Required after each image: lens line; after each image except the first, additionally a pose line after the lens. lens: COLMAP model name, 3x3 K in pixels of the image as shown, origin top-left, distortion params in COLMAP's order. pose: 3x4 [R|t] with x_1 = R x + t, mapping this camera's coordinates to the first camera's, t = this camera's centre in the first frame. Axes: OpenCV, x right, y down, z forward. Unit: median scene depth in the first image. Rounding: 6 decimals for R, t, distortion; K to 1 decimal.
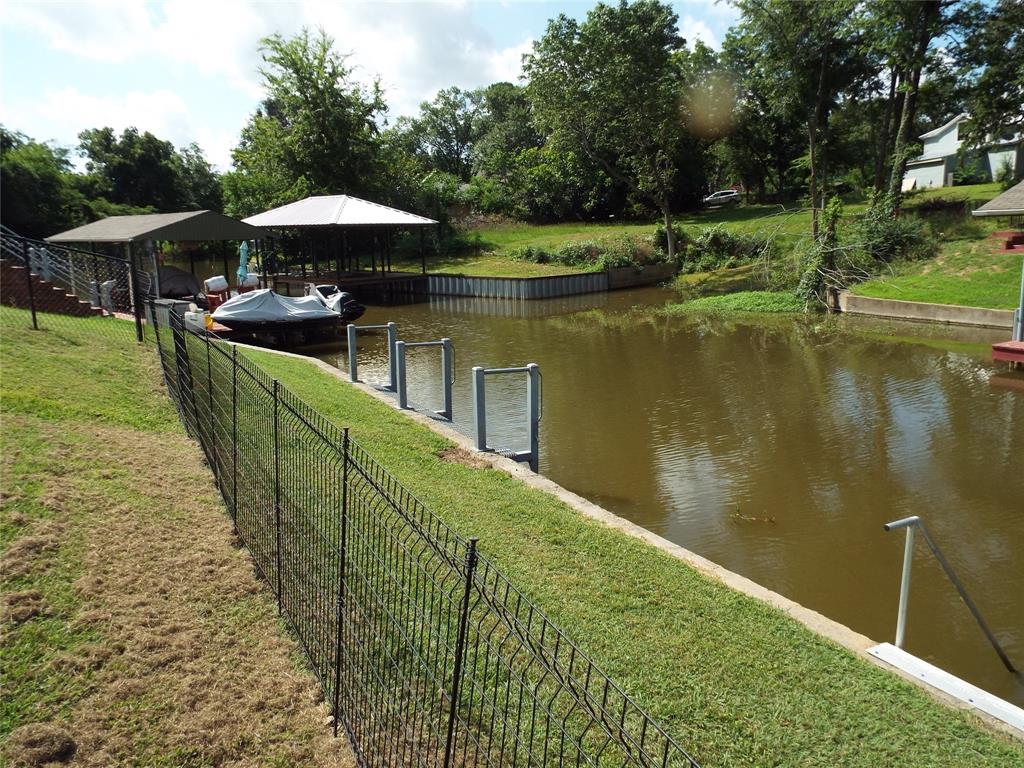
lens RADIAL K [[743.3, 0, 512.0], [0, 743.3, 384.0], [0, 0, 1]] dist [-0.016852, -0.000426]
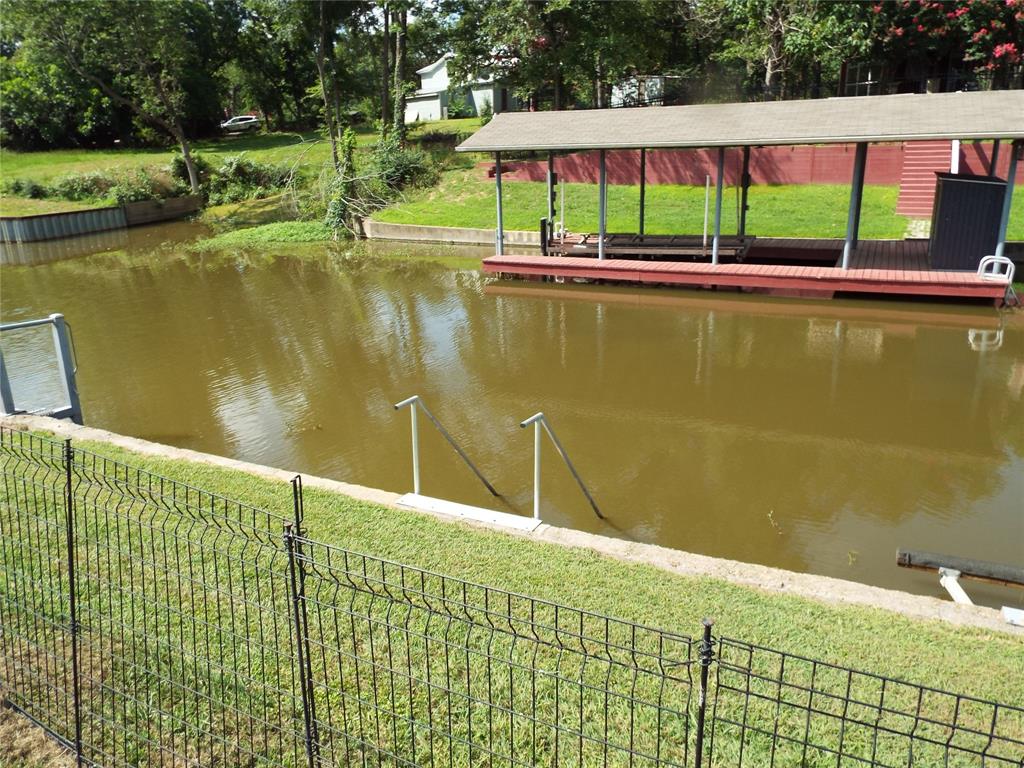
lens RADIAL K [[755.7, 0, 512.0], [0, 755.7, 384.0], [0, 0, 1]] dist [0.002141, -0.003685]
pose [[0.829157, -0.156909, 0.536543, -0.007847], [0.107568, 0.986646, 0.122307, 0.001562], [-0.548569, -0.043696, 0.834963, -0.044635]]
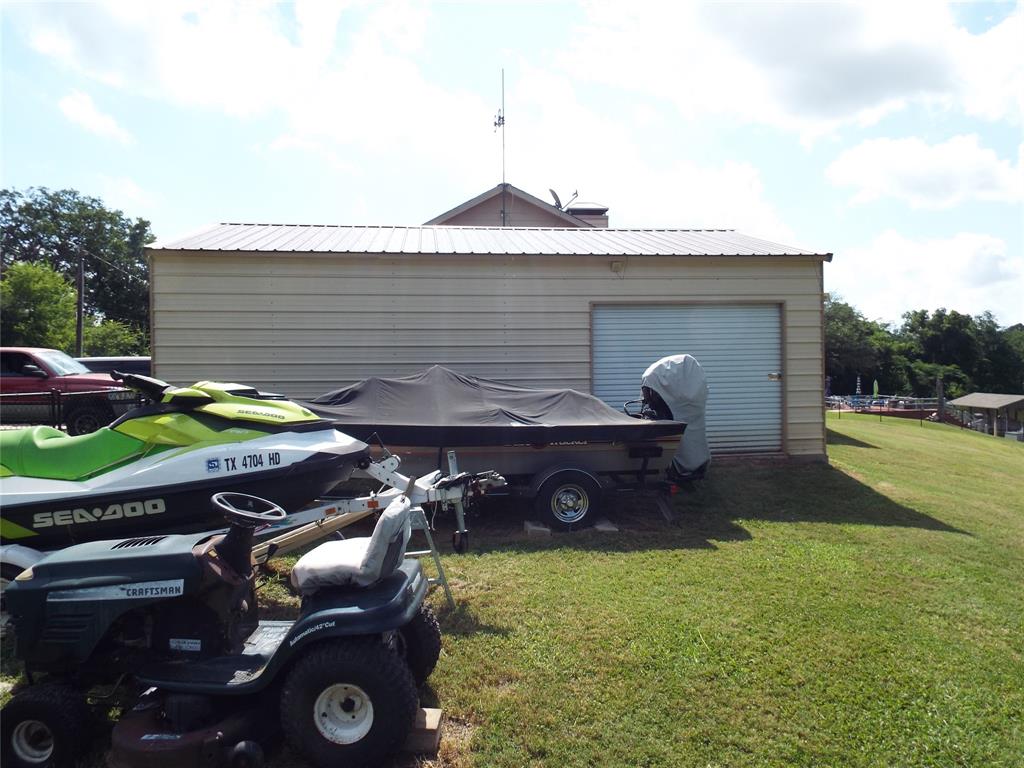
lens RADIAL K [[755.7, 0, 512.0], [0, 755.7, 384.0], [0, 0, 1]] dist [0.002141, -0.003685]
pose [[0.597372, 0.003130, -0.801958, 0.354935], [-0.141246, 0.984771, -0.101369, 0.130538], [0.789428, 0.173828, 0.588717, -1.099110]]
